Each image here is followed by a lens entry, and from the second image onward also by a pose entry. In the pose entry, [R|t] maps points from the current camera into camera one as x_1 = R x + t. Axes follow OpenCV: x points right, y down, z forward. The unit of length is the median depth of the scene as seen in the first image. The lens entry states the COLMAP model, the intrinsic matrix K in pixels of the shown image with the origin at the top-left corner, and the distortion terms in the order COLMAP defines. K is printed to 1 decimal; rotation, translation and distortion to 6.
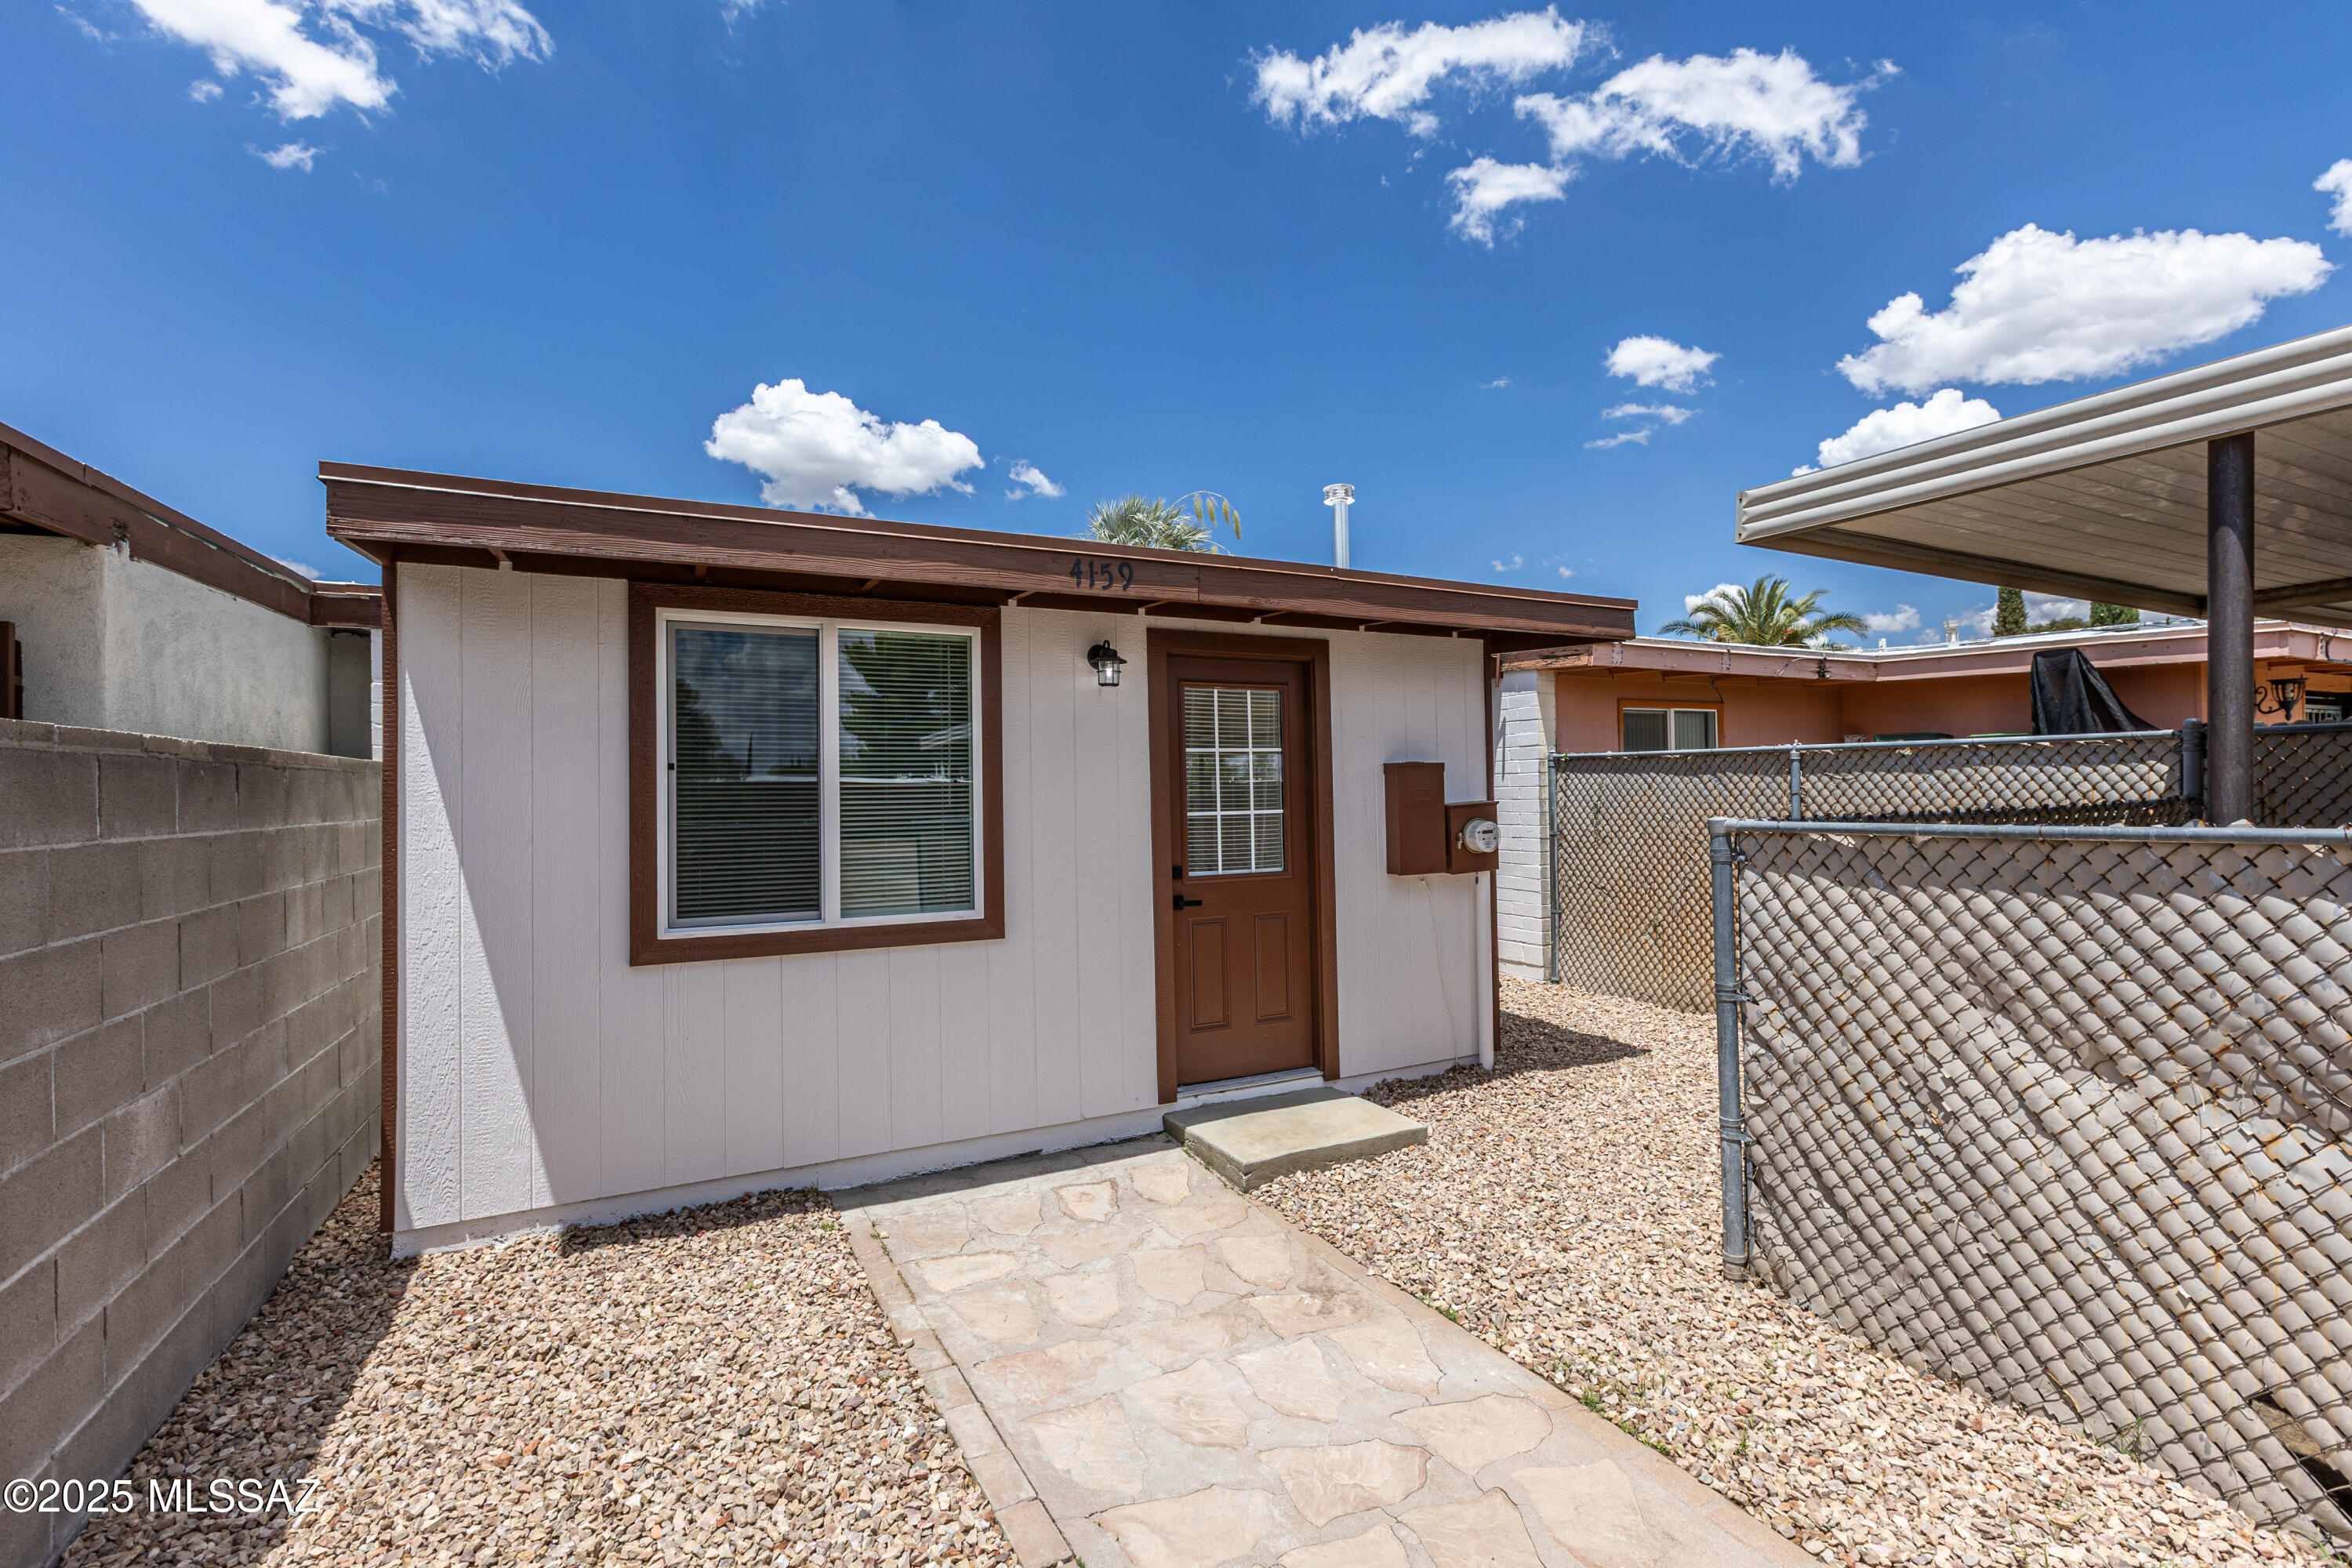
lens RADIAL K [[1050.2, 0, 1193.2], [0, 1050.2, 778.2], [0, 0, 1]] dist [0.005010, -0.002441]
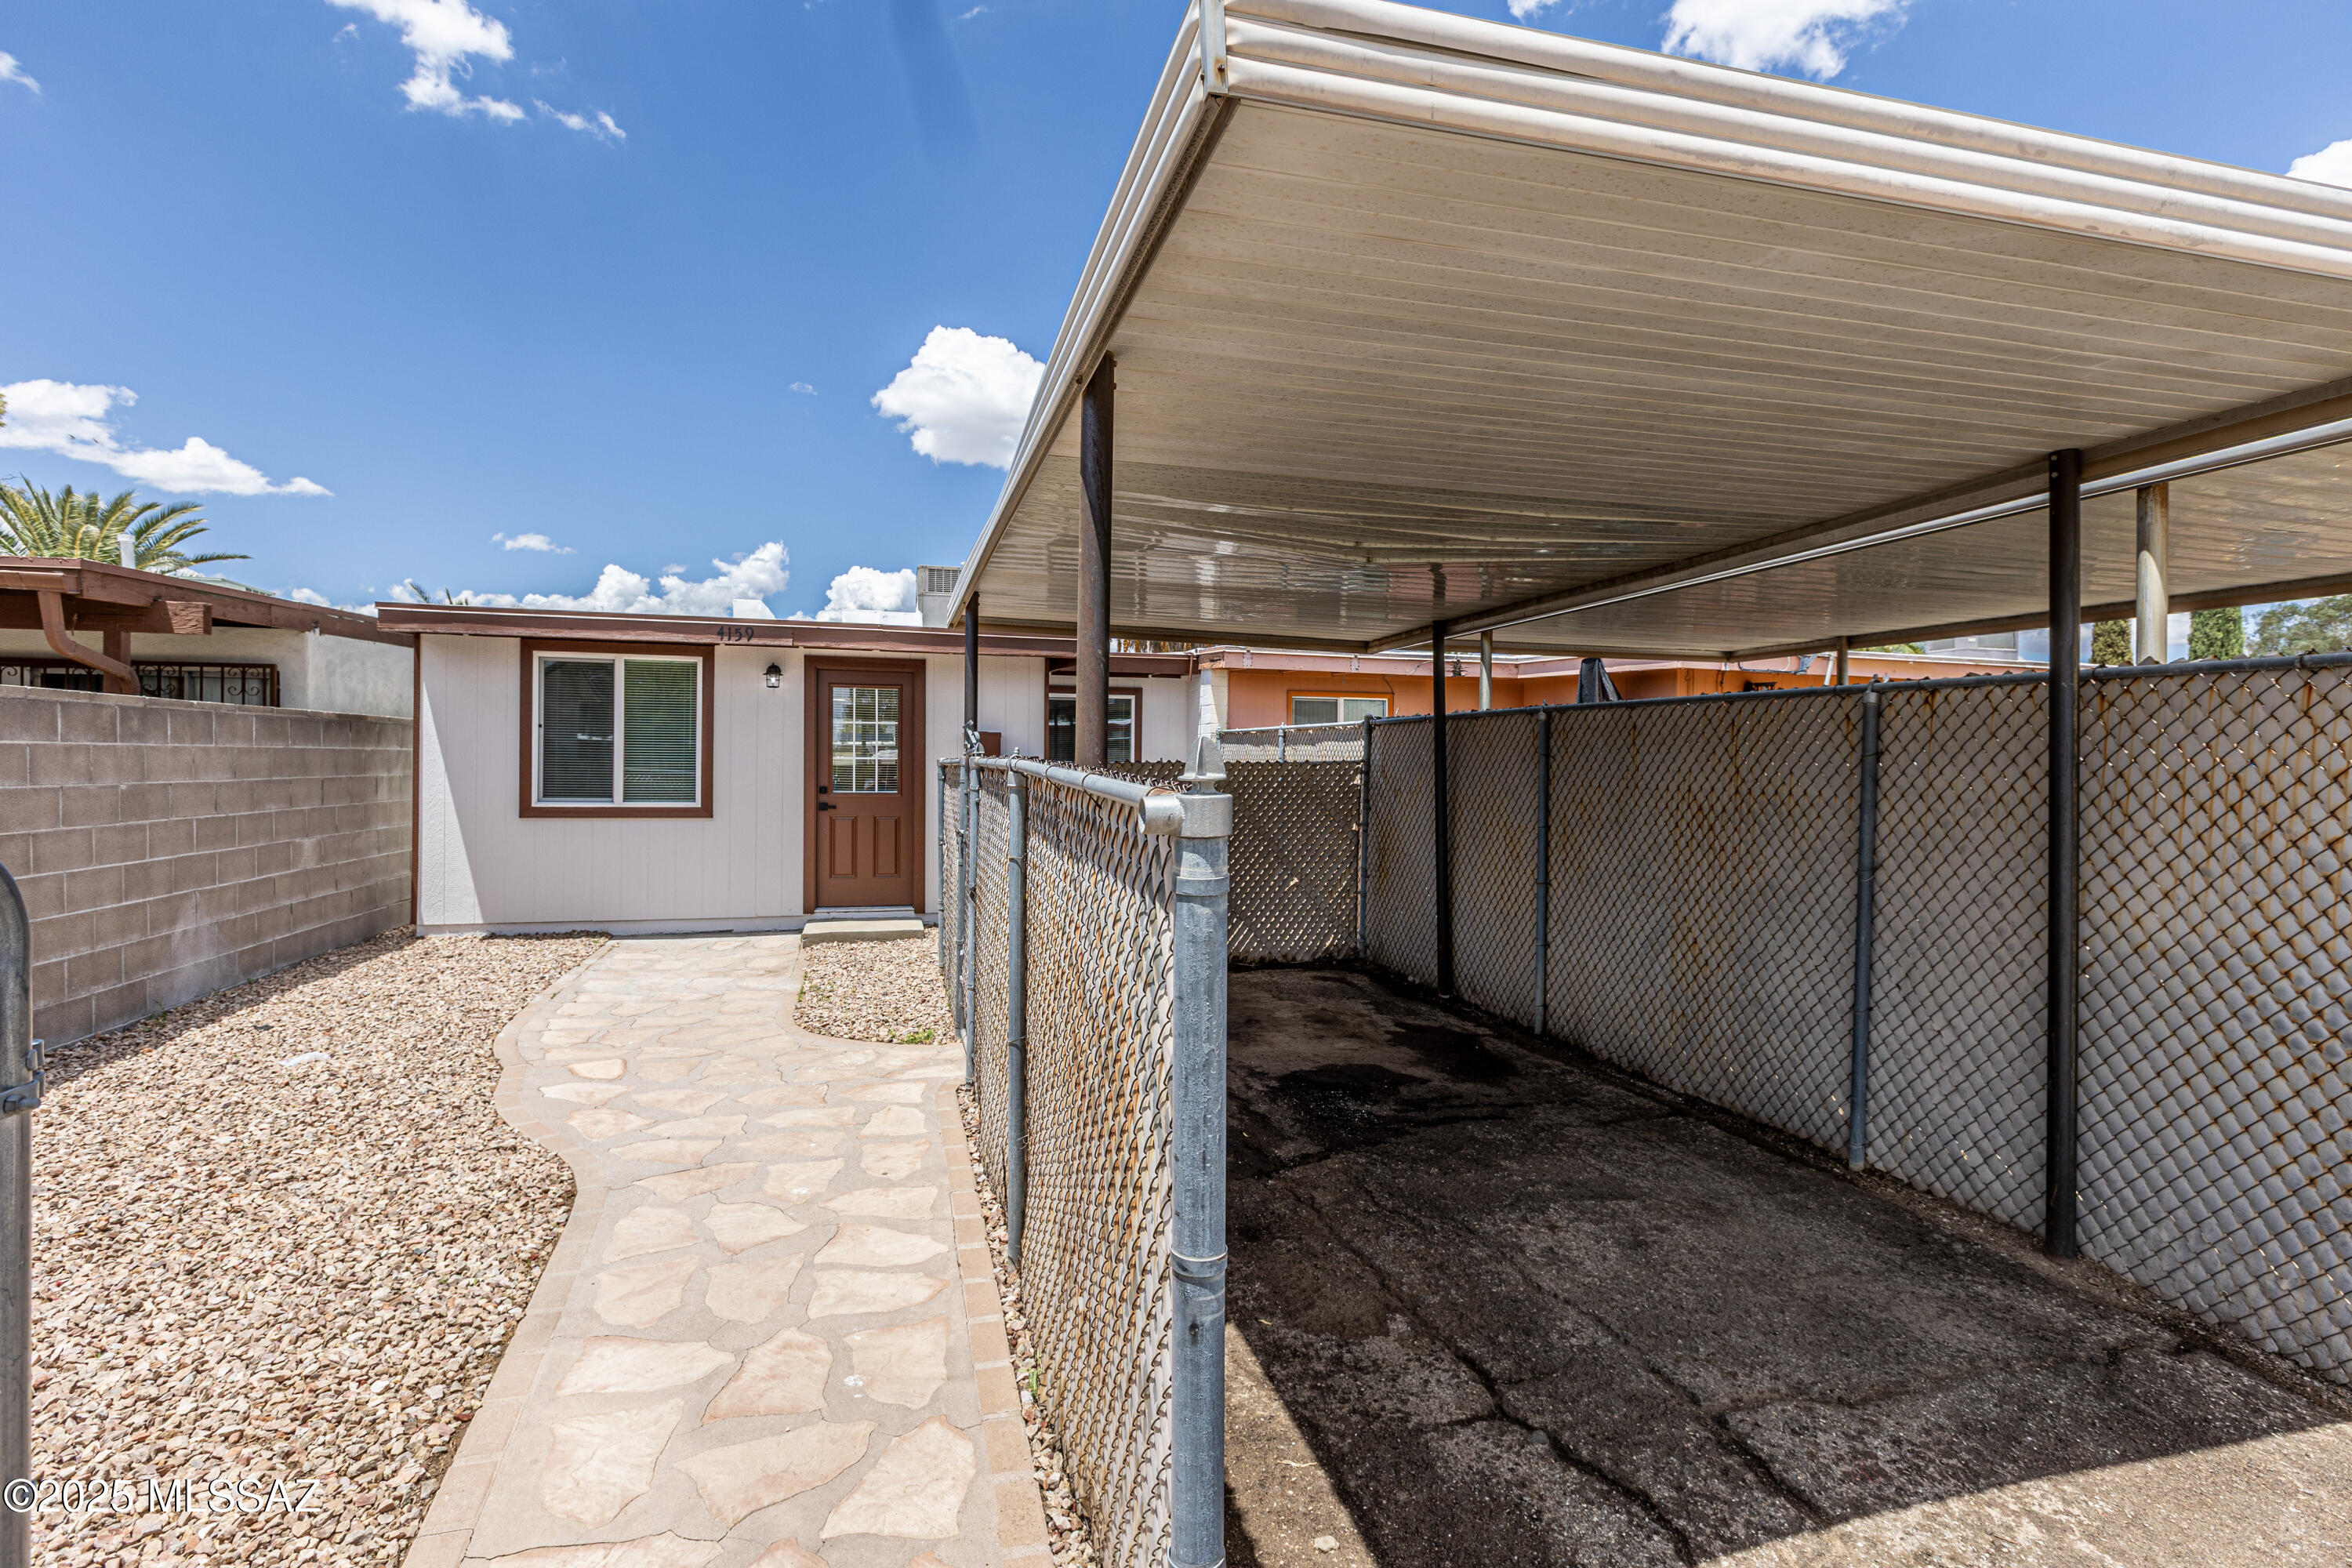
lens RADIAL K [[1102.0, 0, 1195.6], [0, 1102.0, 773.6], [0, 0, 1]] dist [0.003324, -0.000482]
pose [[0.980618, 0.026225, -0.194165, 1.482354], [-0.022085, 0.999481, 0.023461, 0.004487], [0.194679, -0.018718, 0.980688, -1.114514]]
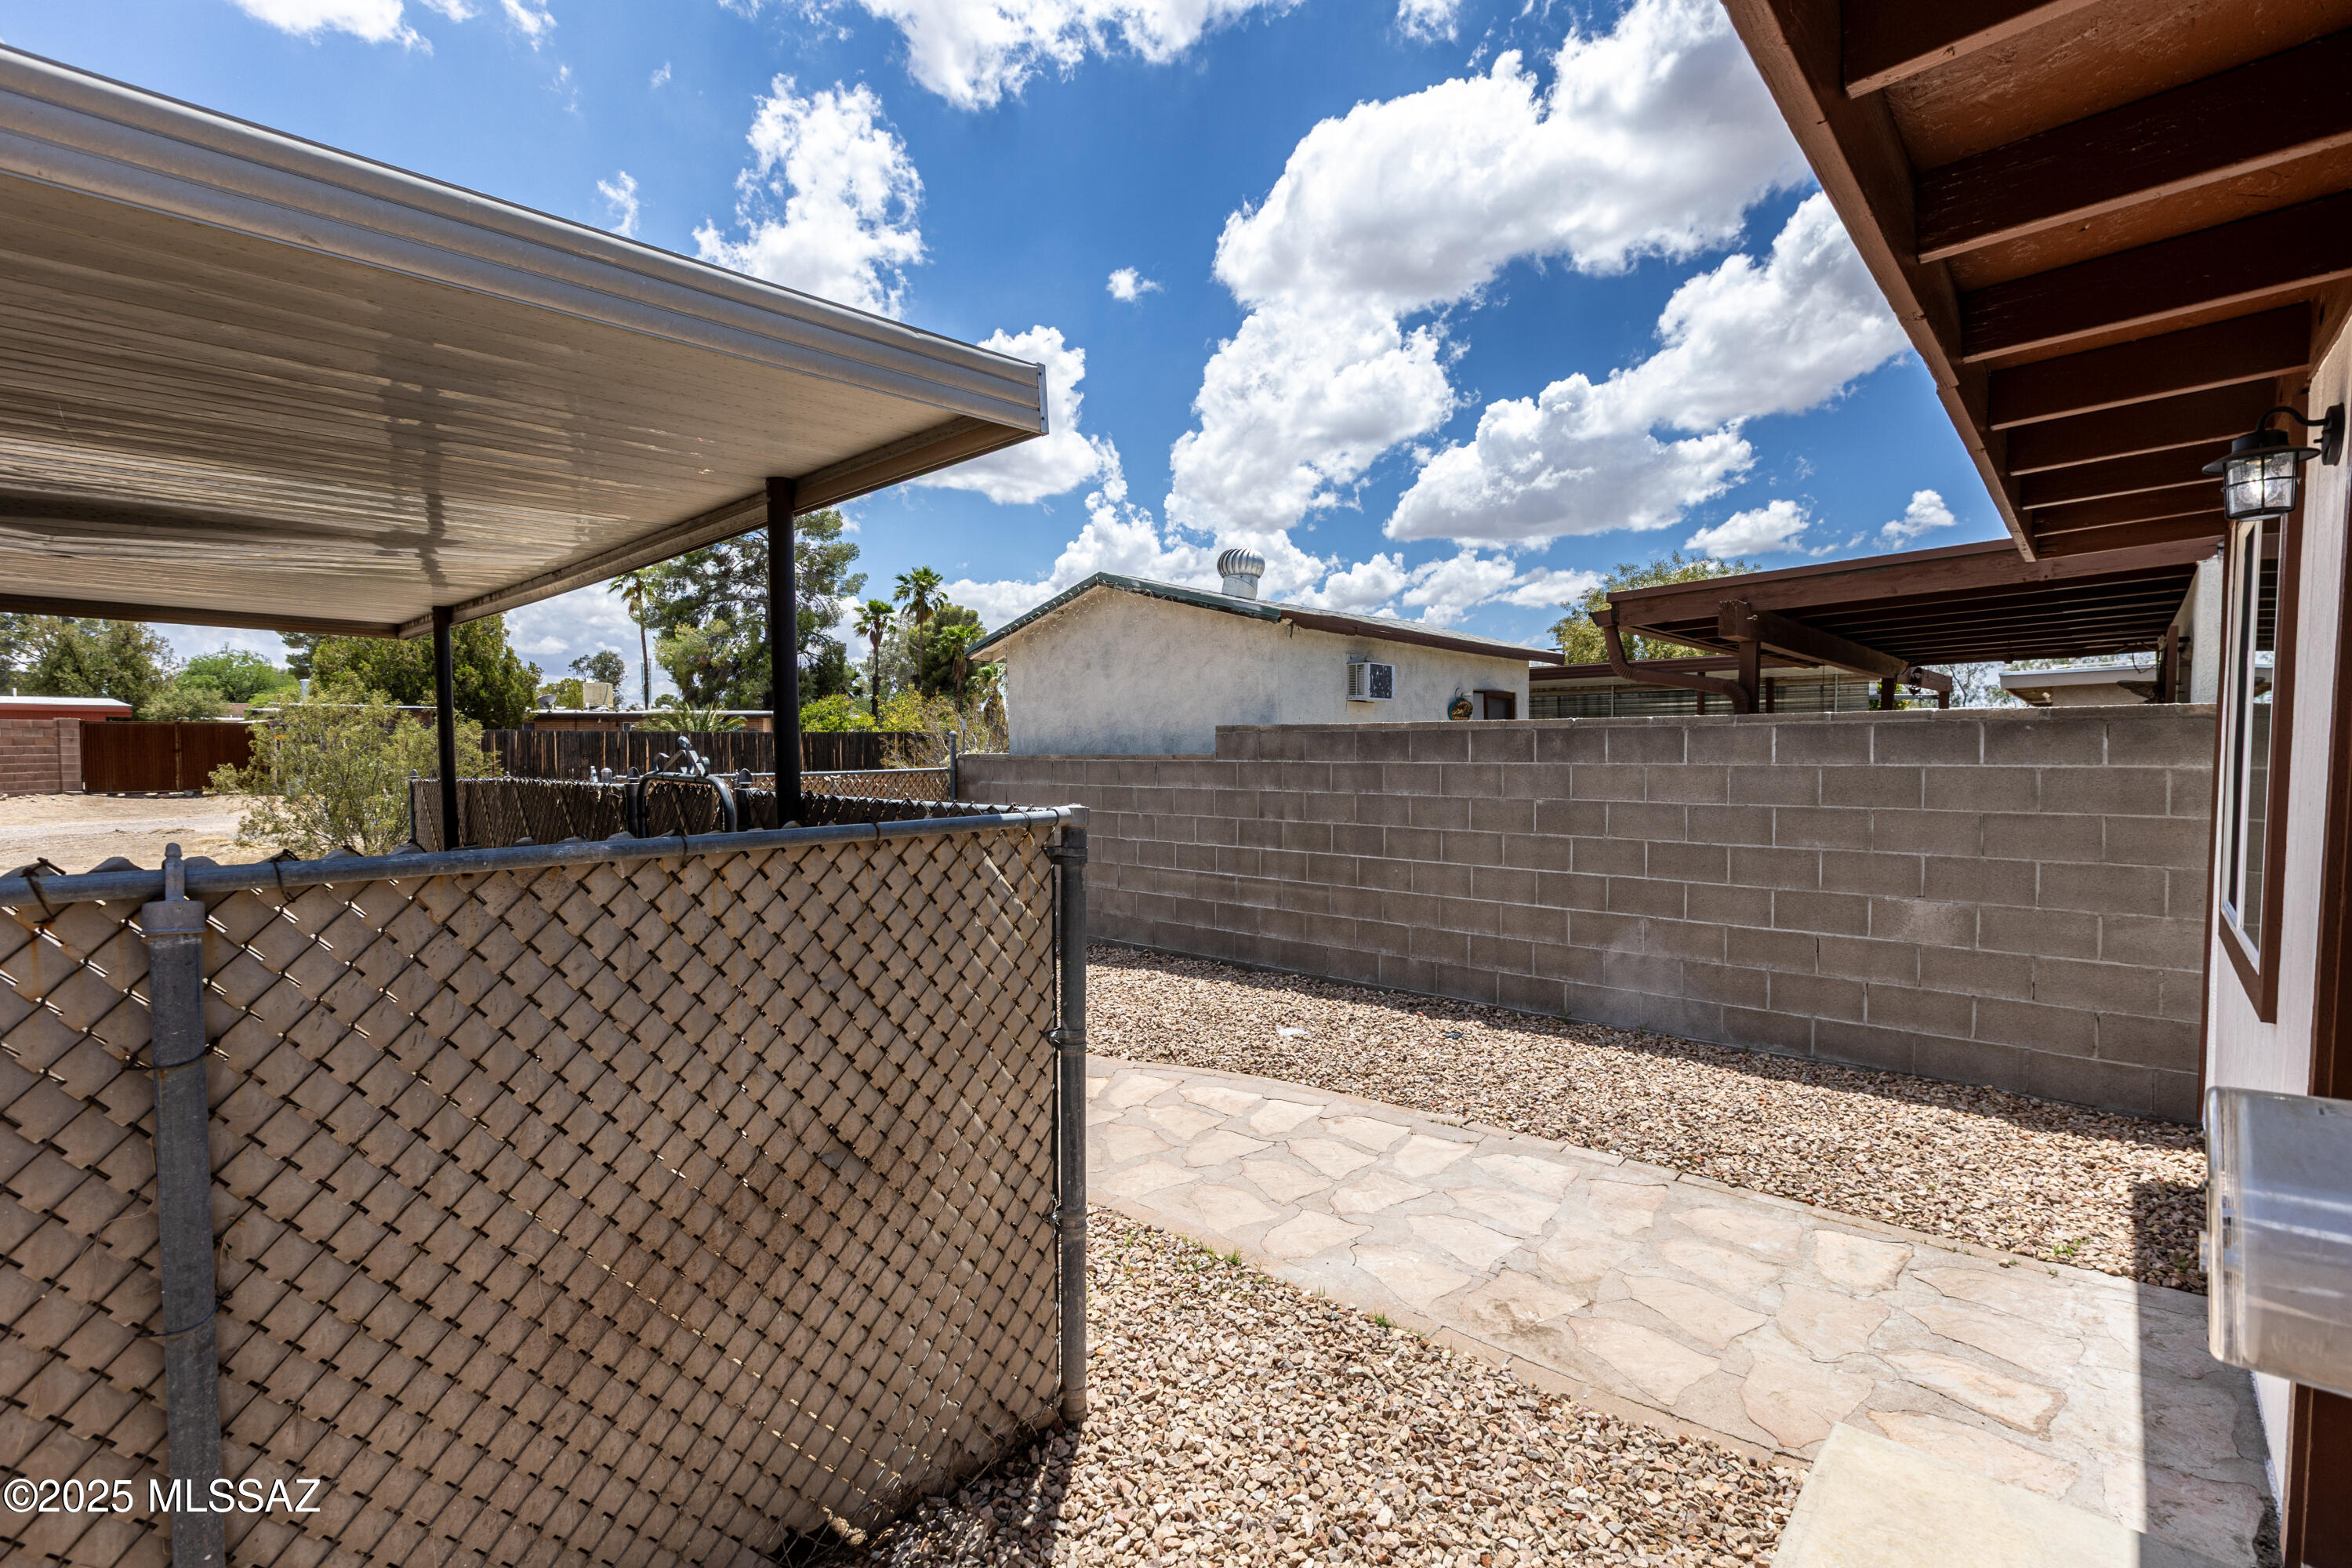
lens RADIAL K [[1050.2, 0, 1190.3], [0, 1050.2, 789.7], [0, 0, 1]] dist [0.005010, -0.002441]
pose [[-0.932735, 0.035412, -0.358820, 0.713968], [0.023441, 0.999016, 0.037660, -0.001046], [0.359801, 0.026716, -0.932647, 1.777868]]
